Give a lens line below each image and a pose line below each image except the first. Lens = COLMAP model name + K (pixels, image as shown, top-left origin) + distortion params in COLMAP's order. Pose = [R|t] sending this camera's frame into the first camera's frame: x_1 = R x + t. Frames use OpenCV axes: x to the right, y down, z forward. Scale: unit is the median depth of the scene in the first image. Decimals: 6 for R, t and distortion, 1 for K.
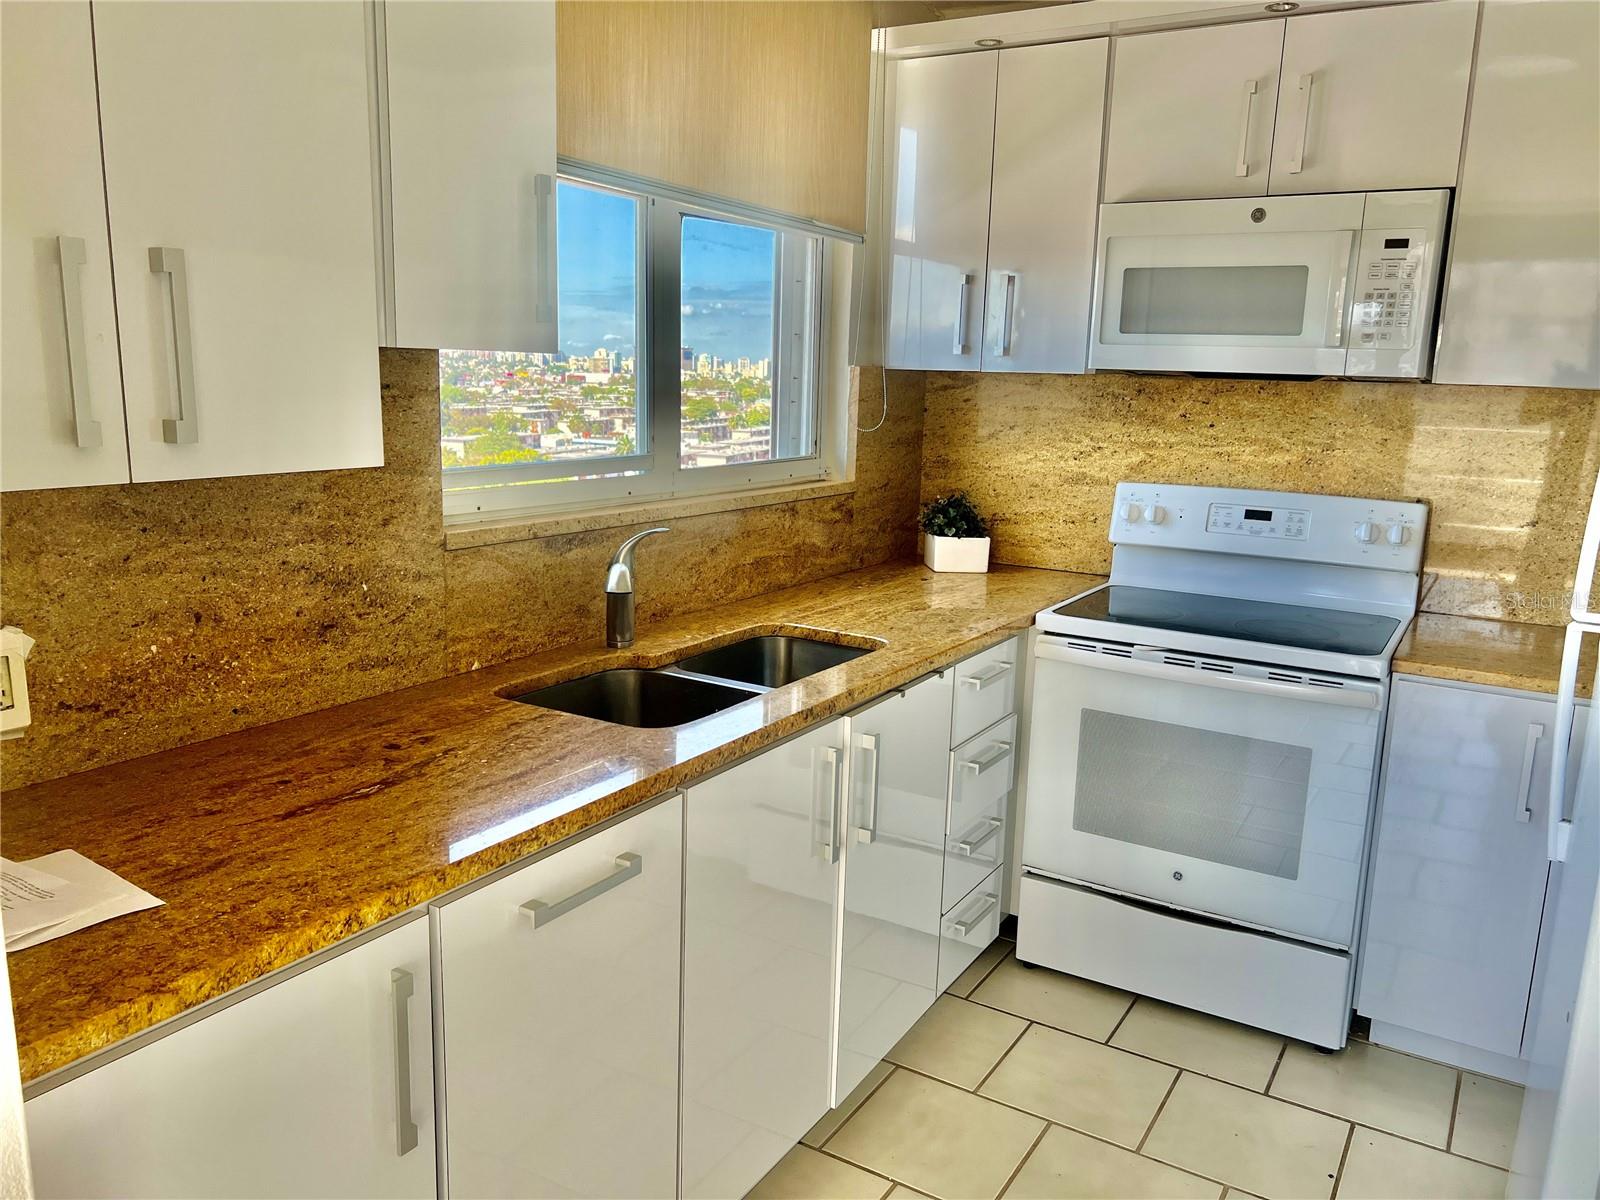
lens RADIAL K [[1201.4, 0, 791.5], [0, 1201.4, 600.9], [0, 0, 1]] dist [0.043254, -0.038518]
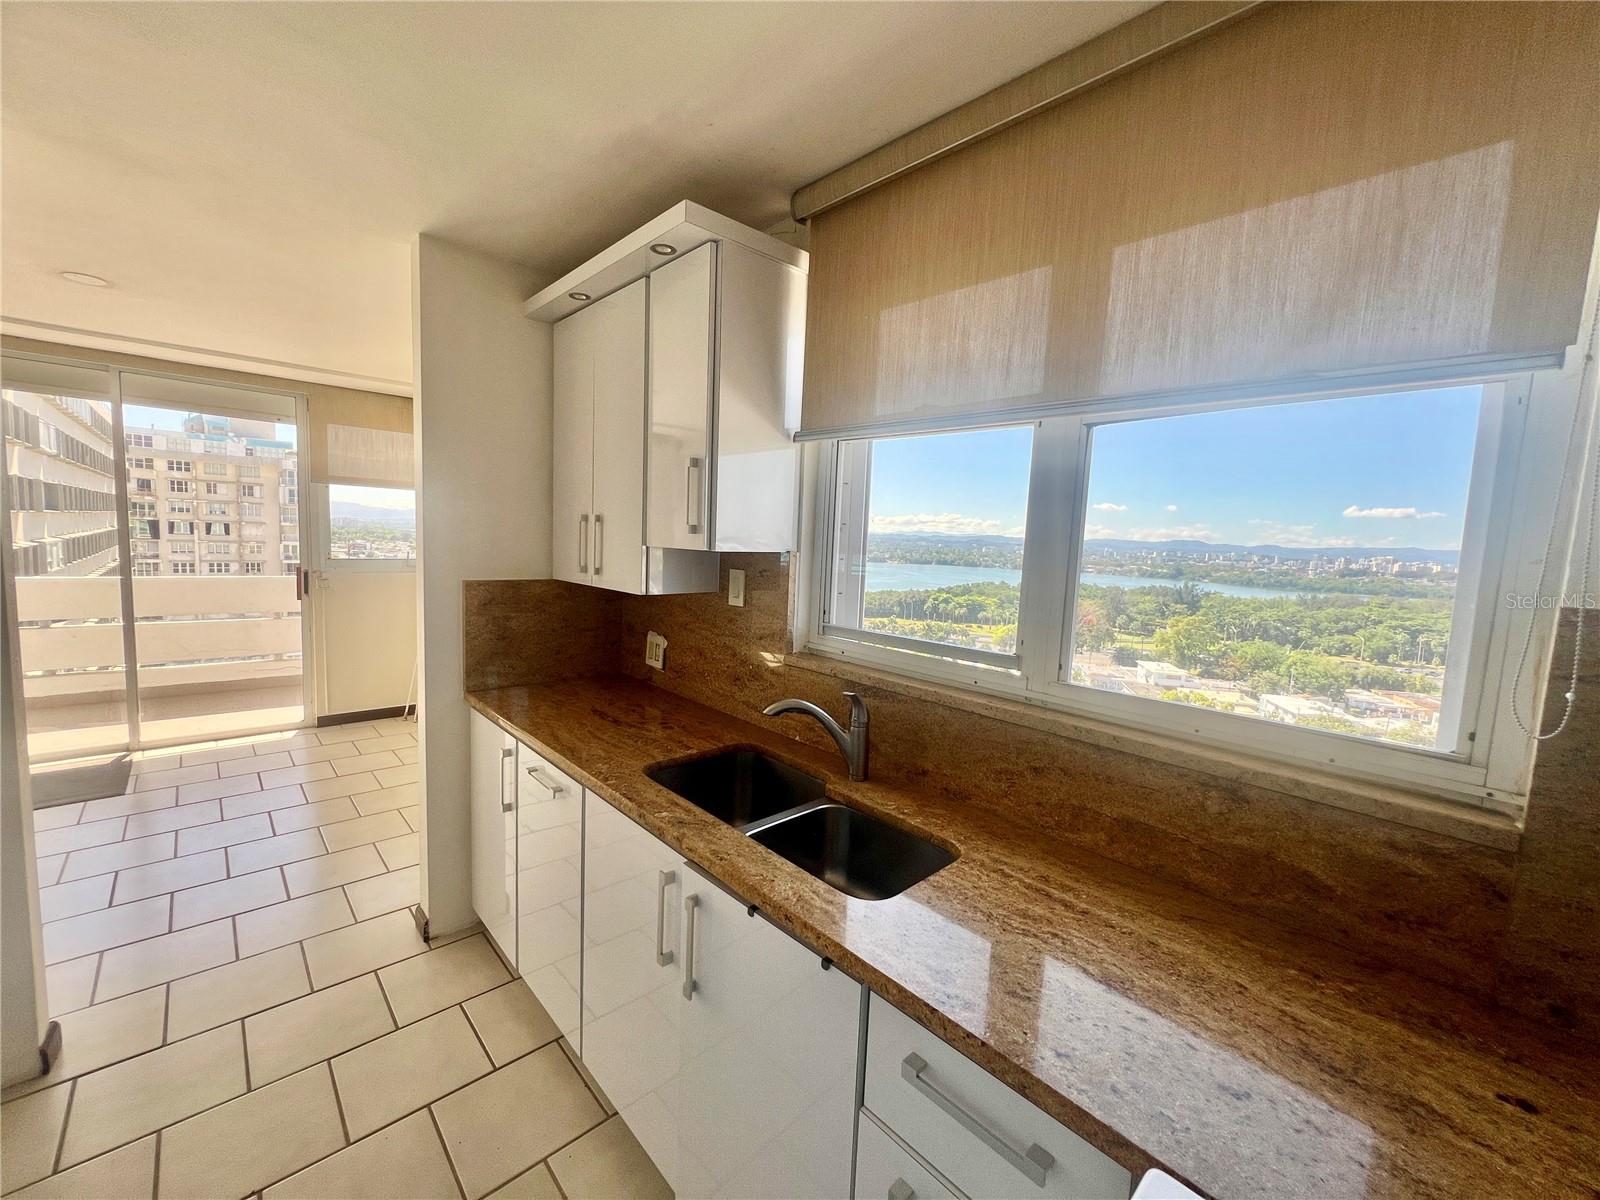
lens RADIAL K [[641.4, 0, 801.4], [0, 641.4, 601.1], [0, 0, 1]] dist [-0.004039, 0.001375]
pose [[-0.257261, 0.052752, -0.964901, 0.522260], [-0.237301, 0.964486, 0.115999, -0.209342], [0.936752, 0.258814, -0.235606, 1.041649]]
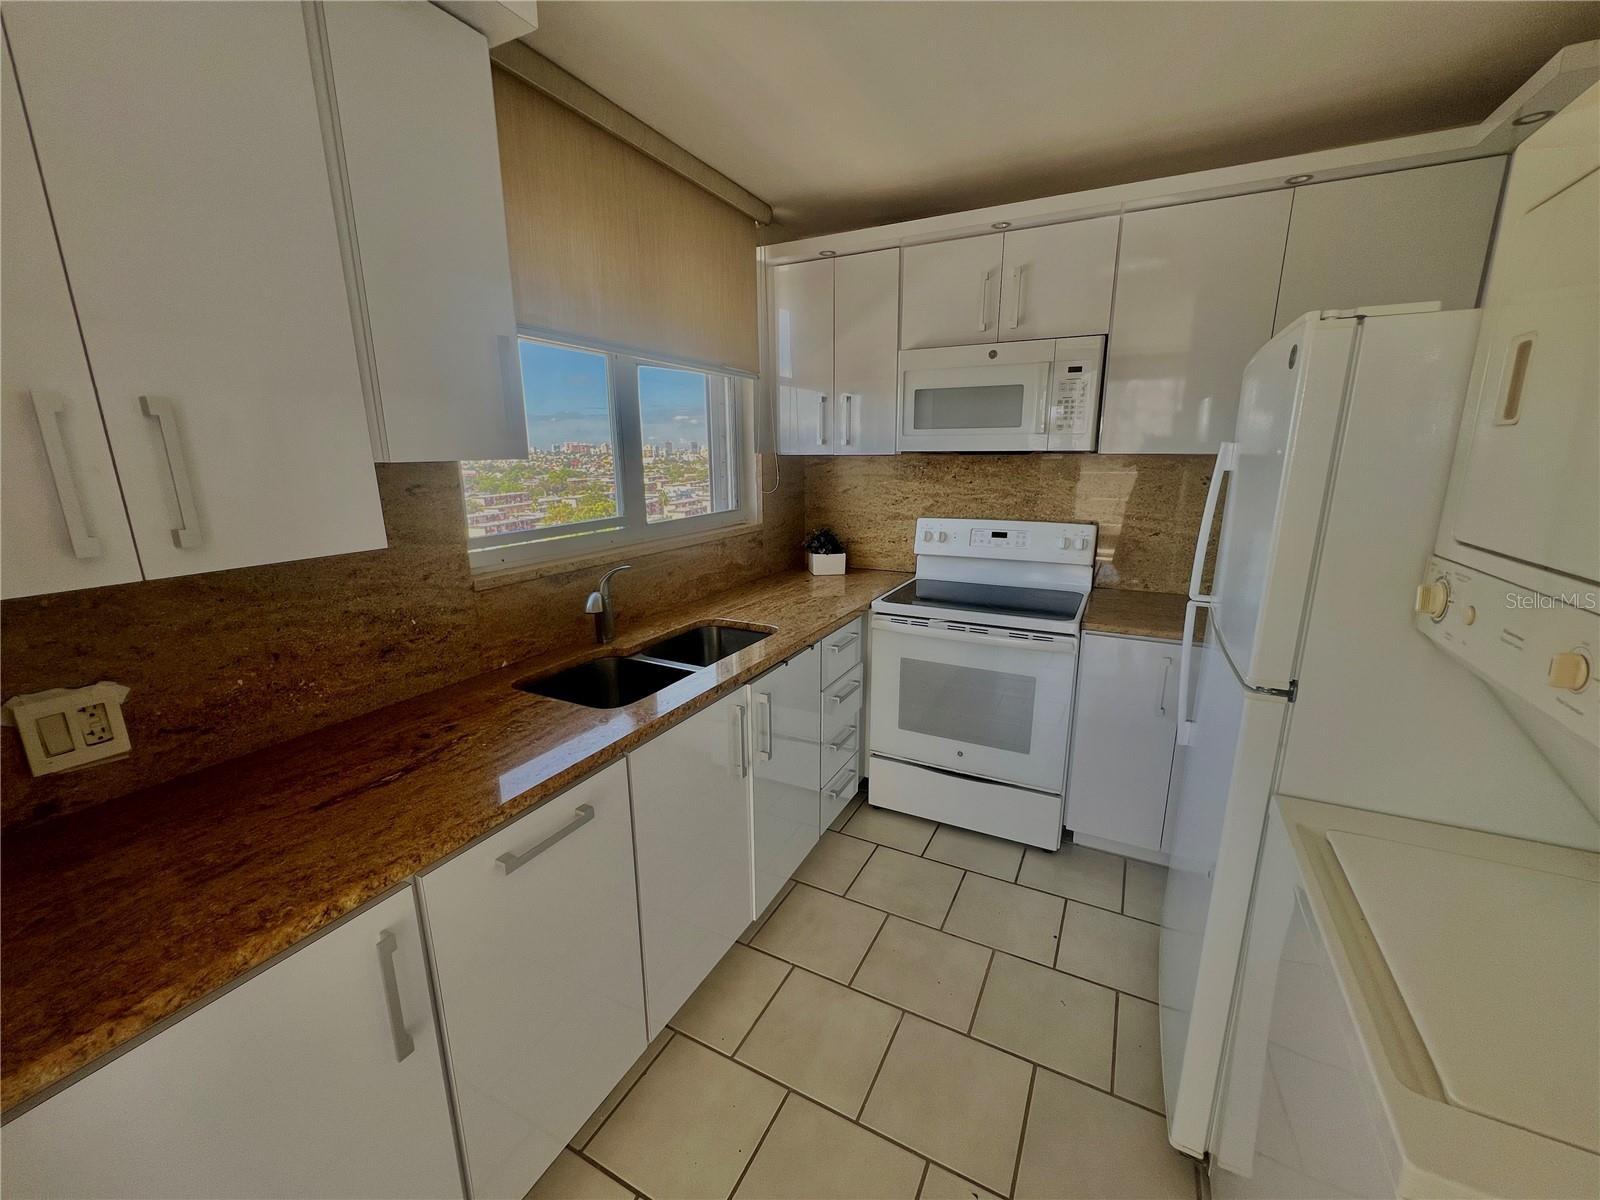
lens RADIAL K [[641.4, 0, 792.0], [0, 641.4, 600.1], [0, 0, 1]] dist [-0.004039, 0.001375]
pose [[0.997421, -0.050485, 0.051007, 0.058687], [0.048501, 0.998045, 0.039415, -0.037286], [-0.052897, -0.036839, 0.997920, 0.150252]]
